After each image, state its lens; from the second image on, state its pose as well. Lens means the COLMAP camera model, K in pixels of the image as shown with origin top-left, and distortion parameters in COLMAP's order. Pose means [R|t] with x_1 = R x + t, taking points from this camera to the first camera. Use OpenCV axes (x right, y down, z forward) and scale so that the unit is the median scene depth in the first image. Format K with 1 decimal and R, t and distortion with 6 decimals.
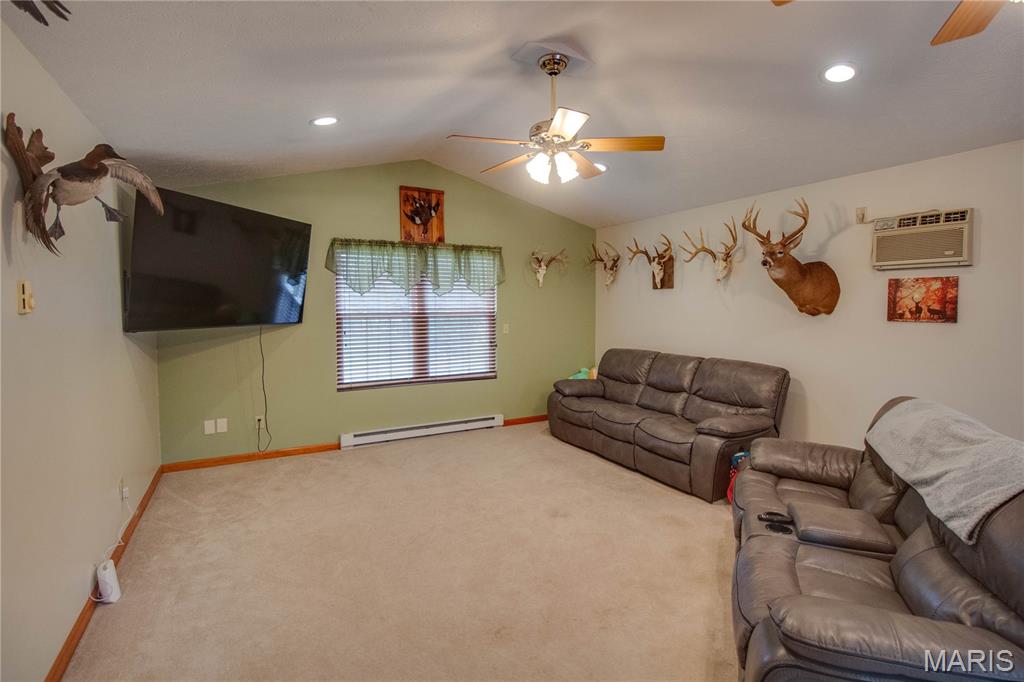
lens RADIAL K [[487.0, 0, 519.2], [0, 487.0, 323.1], [0, 0, 1]] dist [-0.001697, -0.012471]
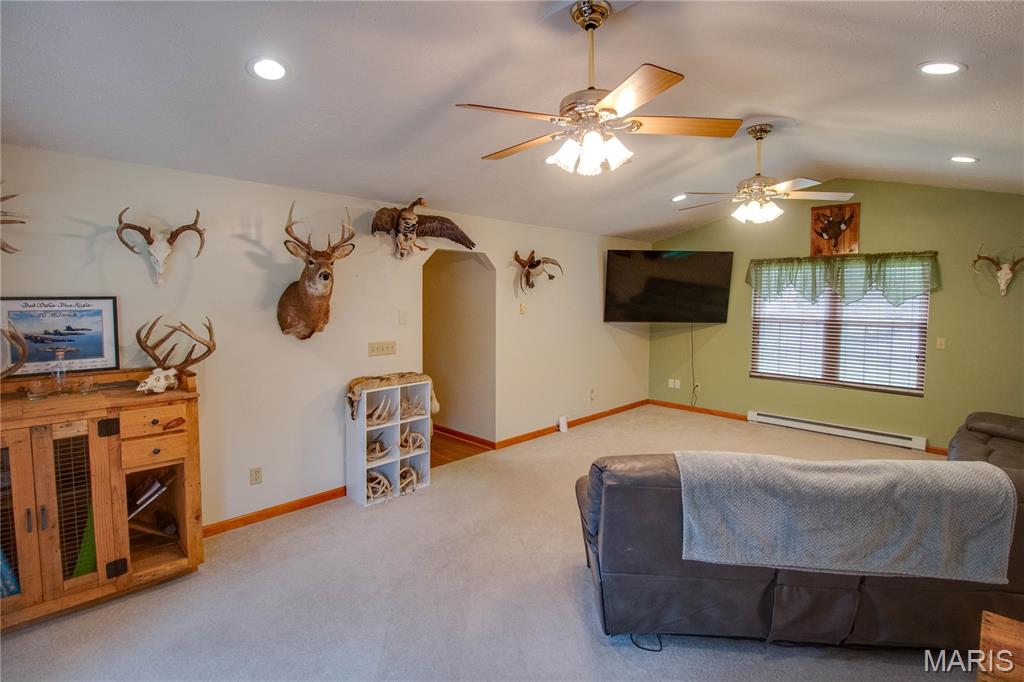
lens RADIAL K [[487.0, 0, 519.2], [0, 487.0, 323.1], [0, 0, 1]] dist [-0.001697, -0.012471]
pose [[0.293107, 0.056578, -0.954404, 0.642917], [-0.047954, 0.997861, 0.044427, -0.030068], [0.954876, 0.032745, 0.295193, 0.022149]]
